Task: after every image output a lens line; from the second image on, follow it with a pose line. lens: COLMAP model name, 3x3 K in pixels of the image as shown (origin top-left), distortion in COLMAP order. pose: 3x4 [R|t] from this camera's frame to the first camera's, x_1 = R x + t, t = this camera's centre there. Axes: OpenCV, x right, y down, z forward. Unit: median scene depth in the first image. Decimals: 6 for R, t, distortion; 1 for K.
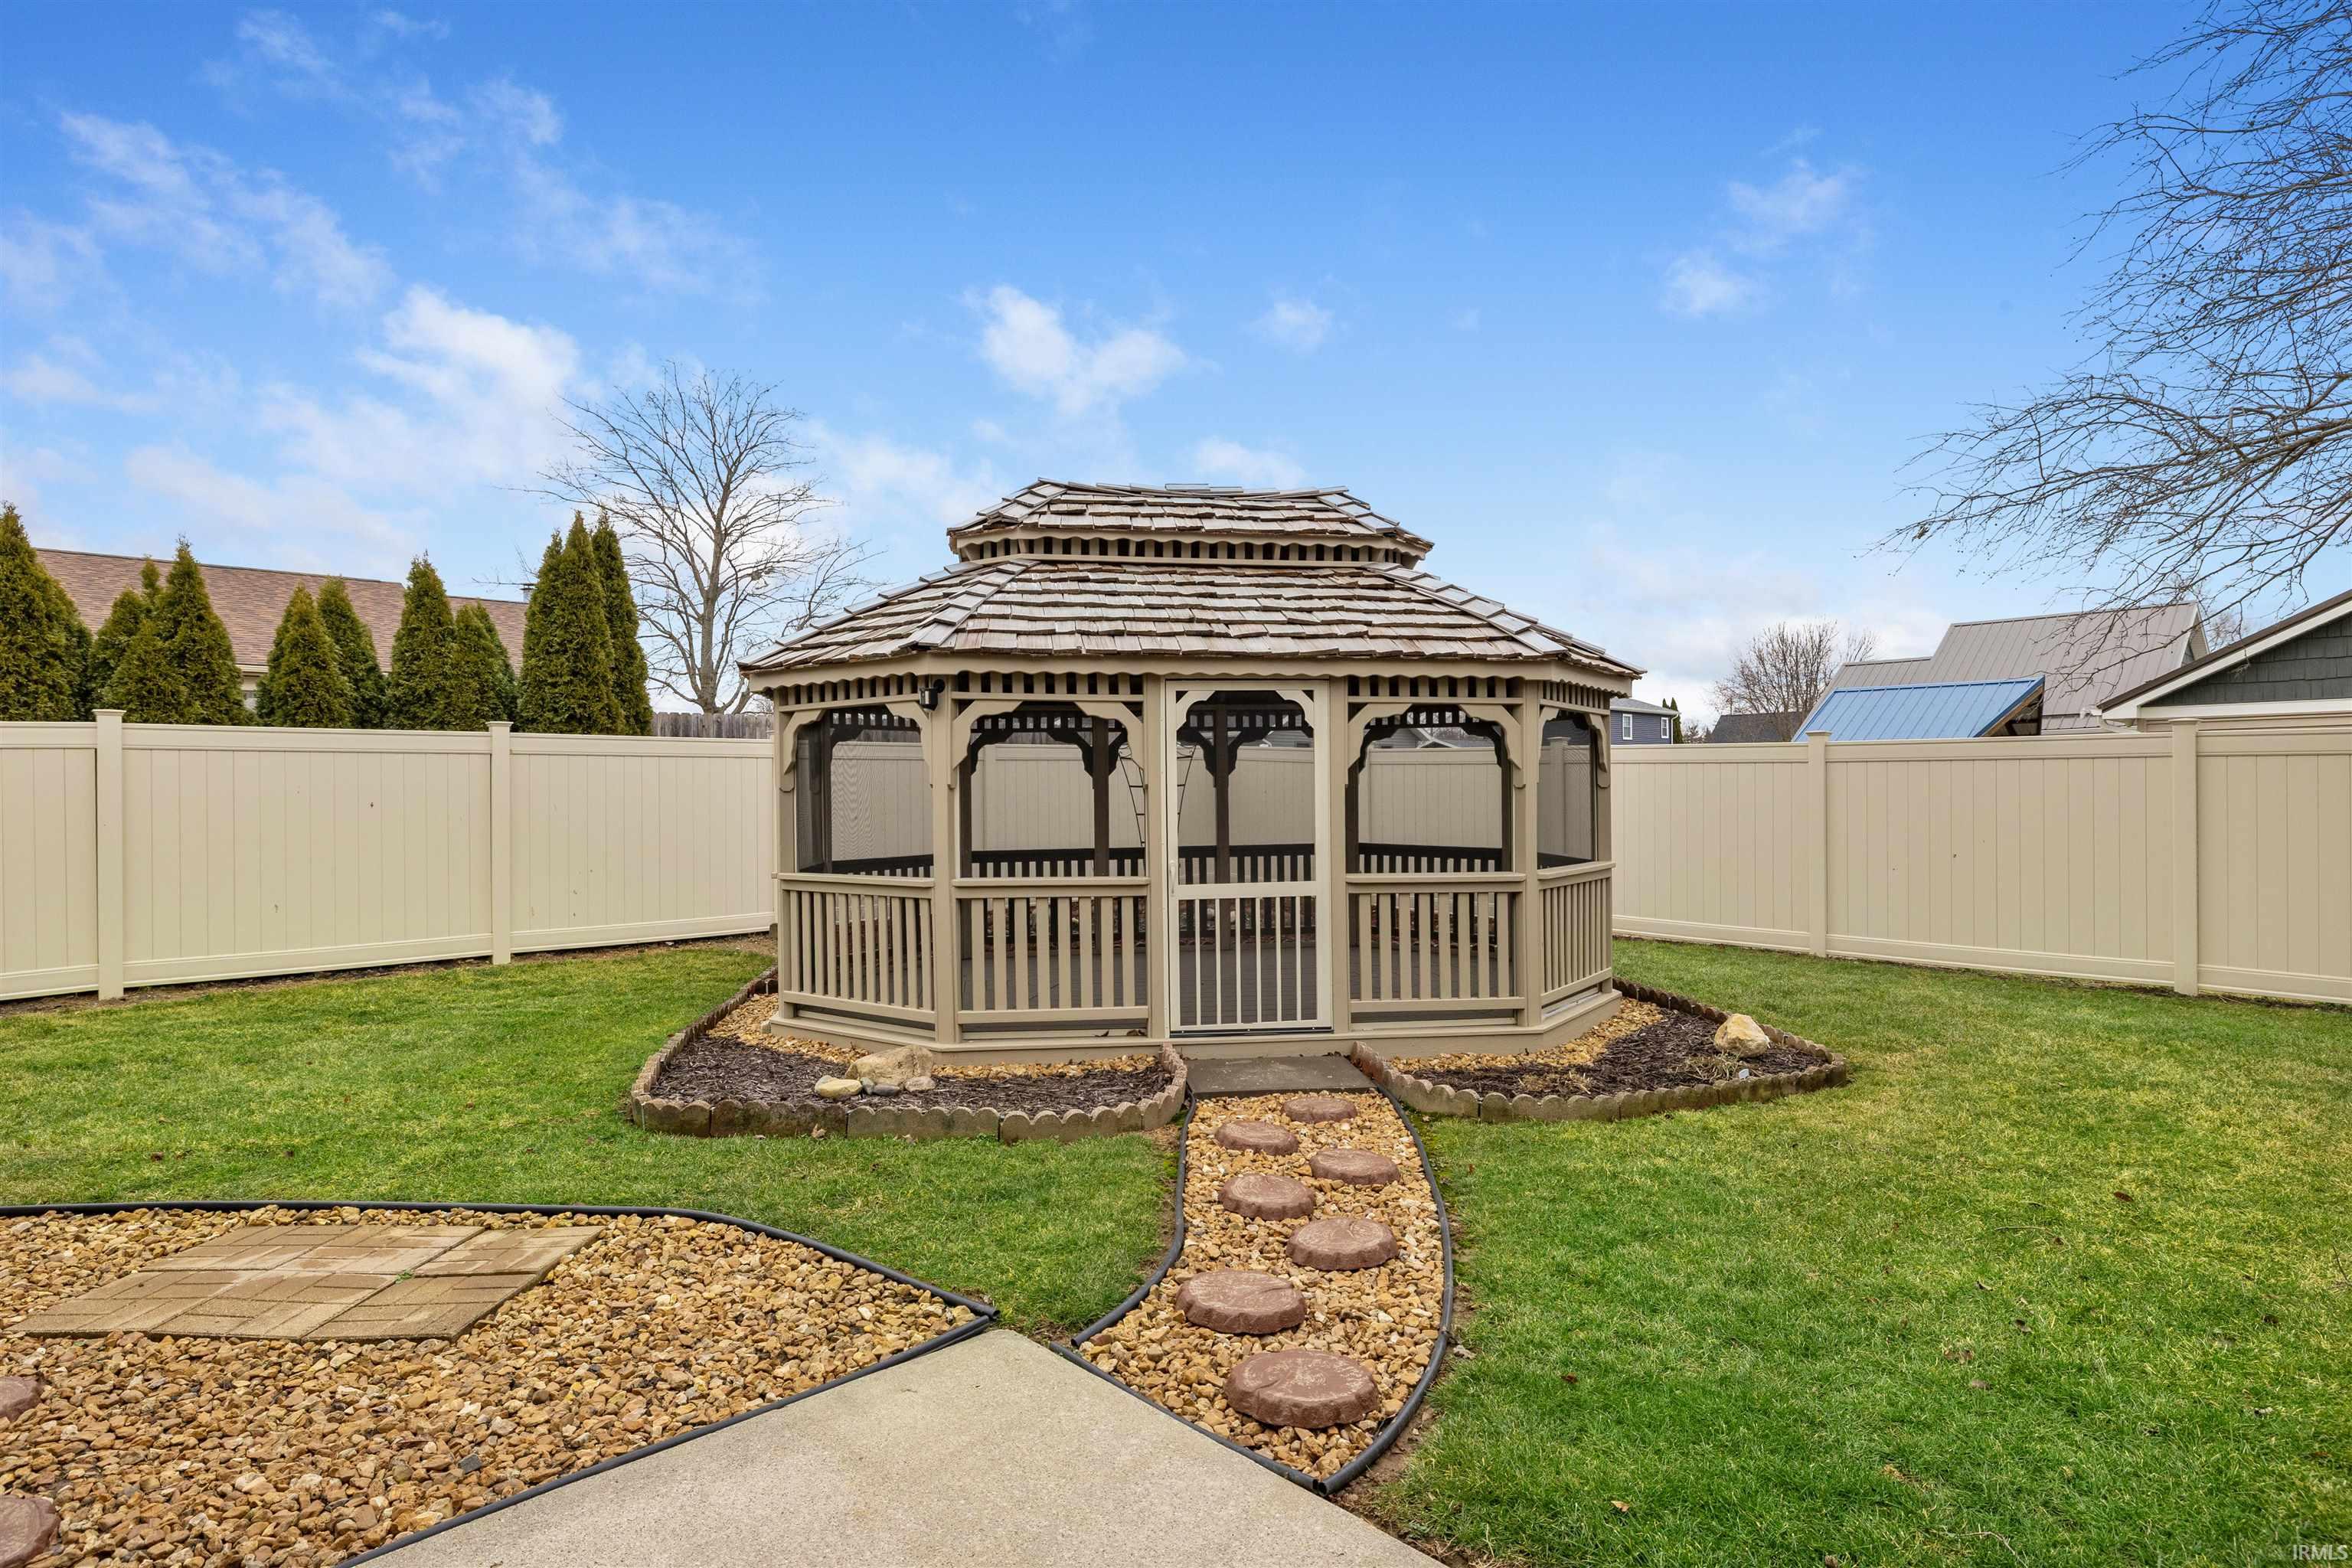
lens RADIAL K [[1195.4, 0, 1157.5], [0, 1195.4, 784.6], [0, 0, 1]] dist [-0.016245, 0.001045]
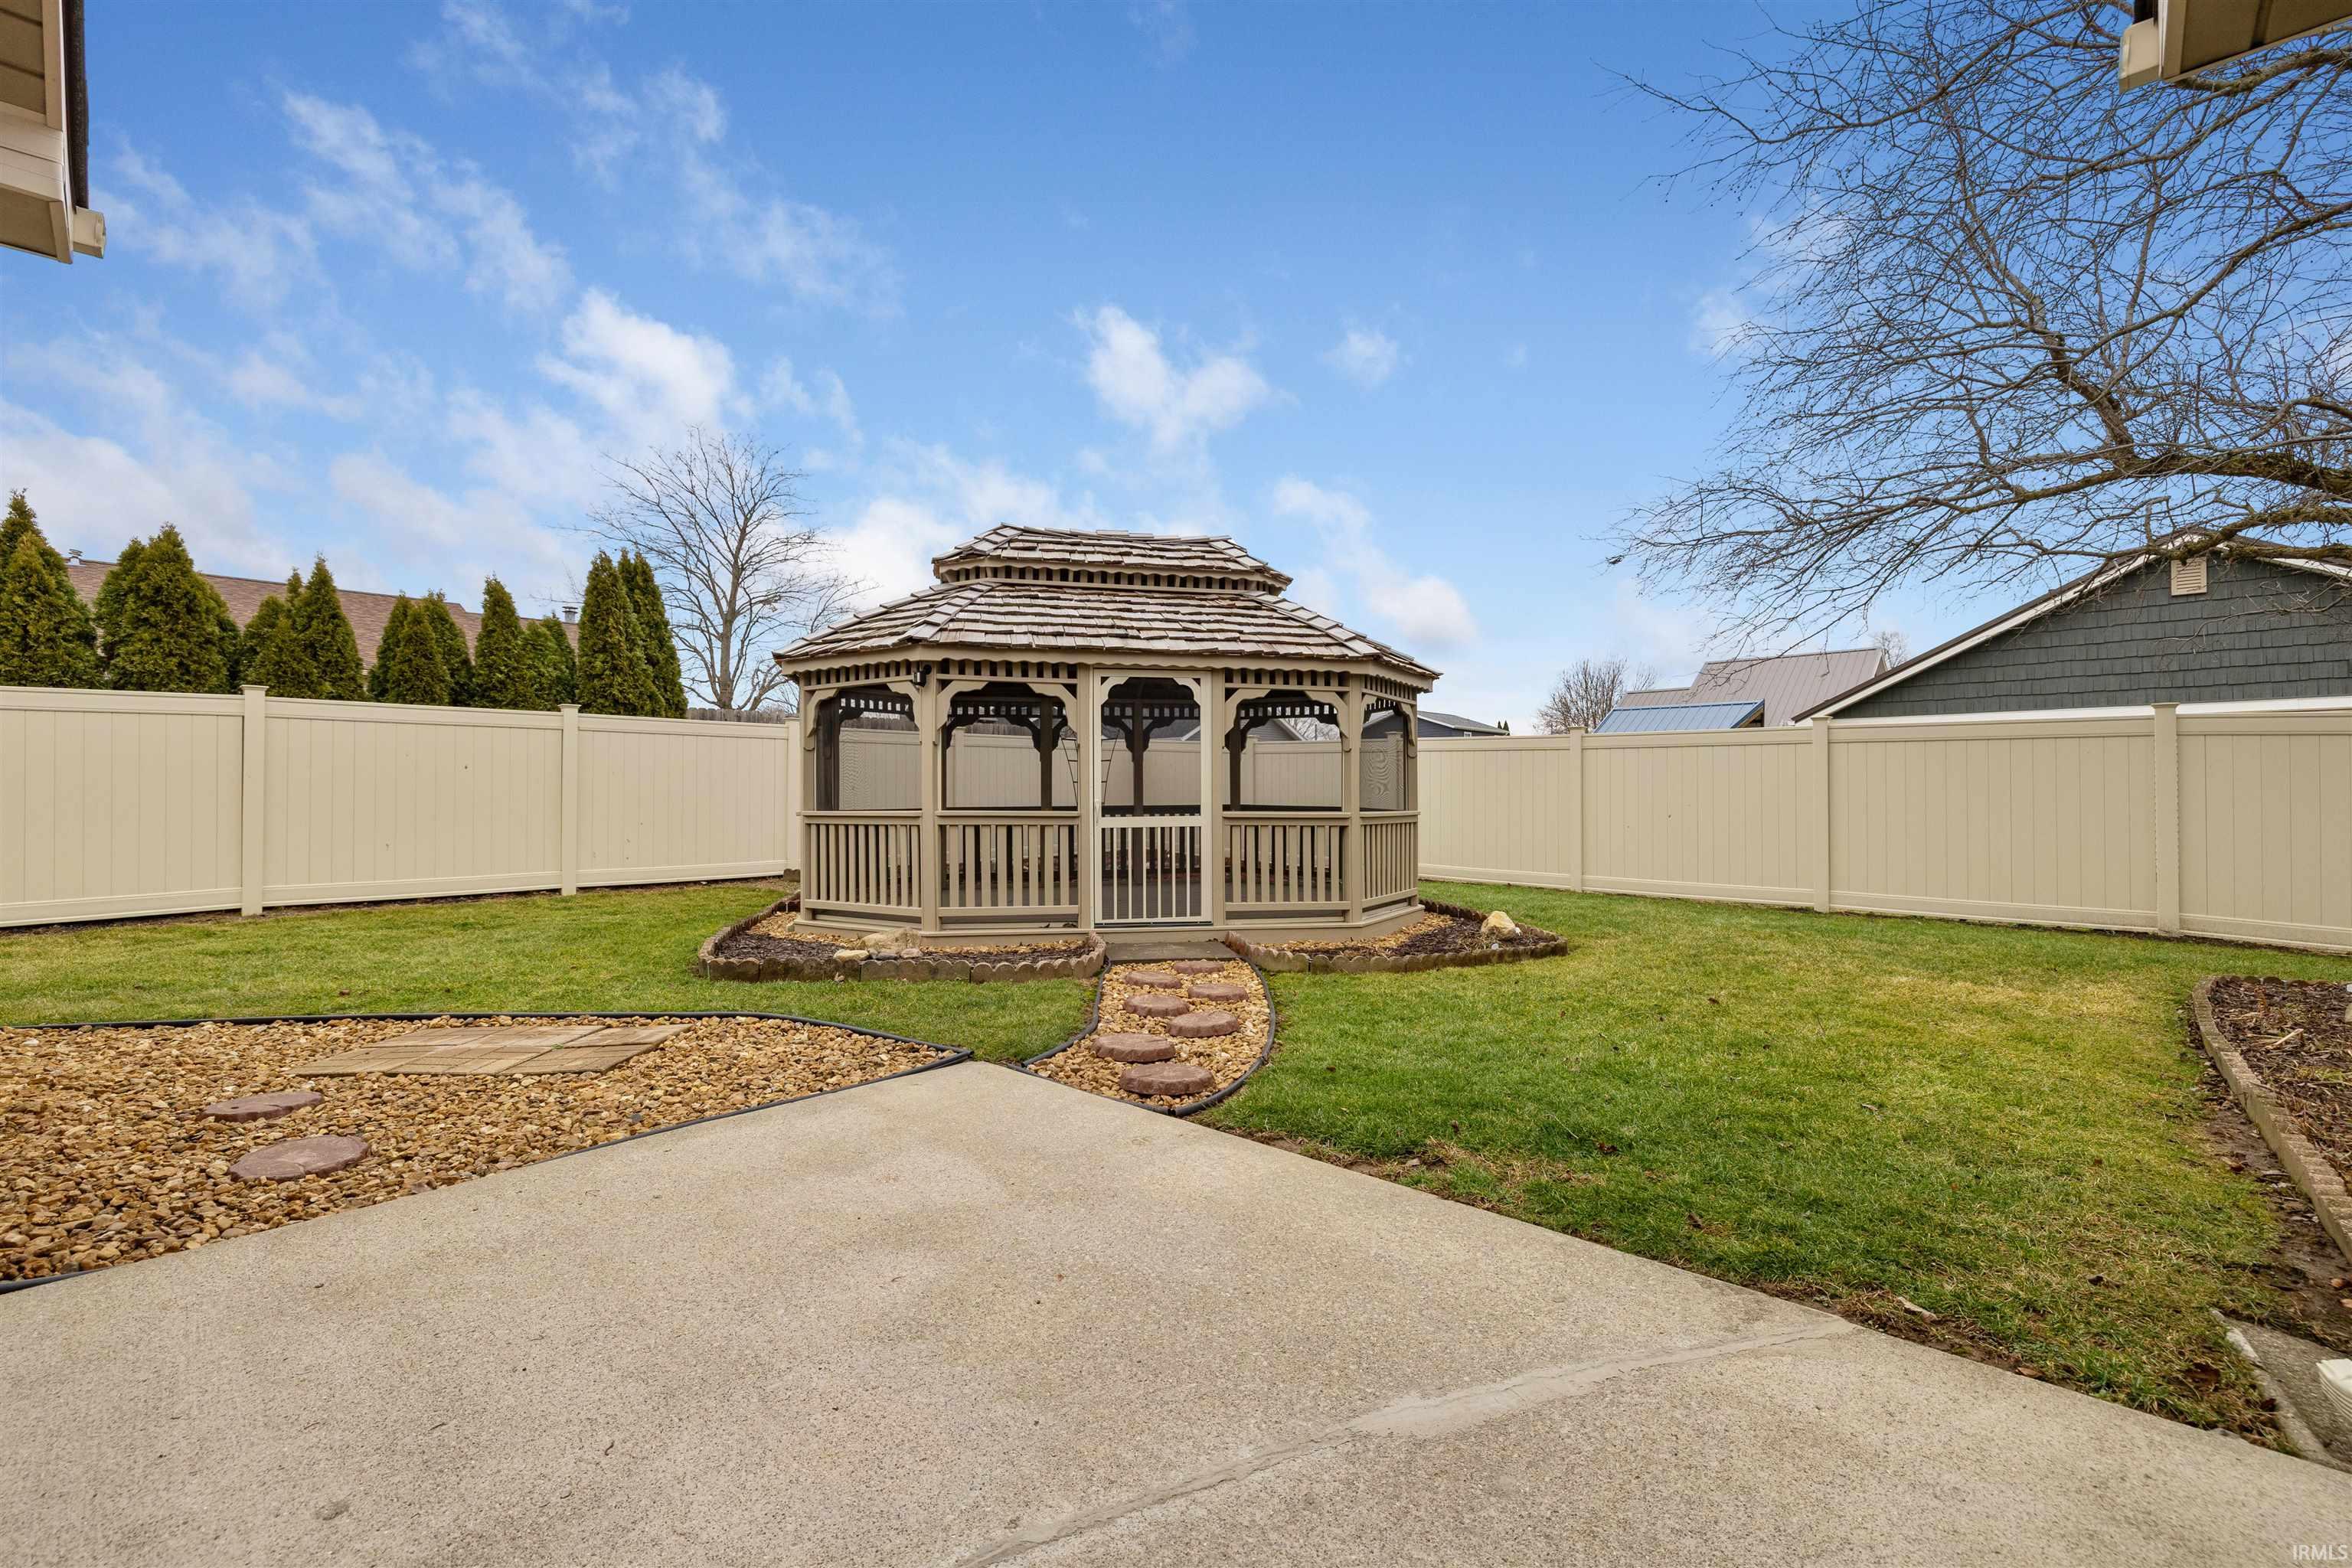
lens RADIAL K [[978.7, 0, 1175.1], [0, 978.7, 772.6], [0, 0, 1]] dist [-0.019507, 0.001799]
pose [[0.996602, 0.008512, 0.081930, 0.008860], [-0.007268, 0.999854, -0.015480, 0.048176], [-0.082050, 0.014832, 0.996518, -0.129467]]
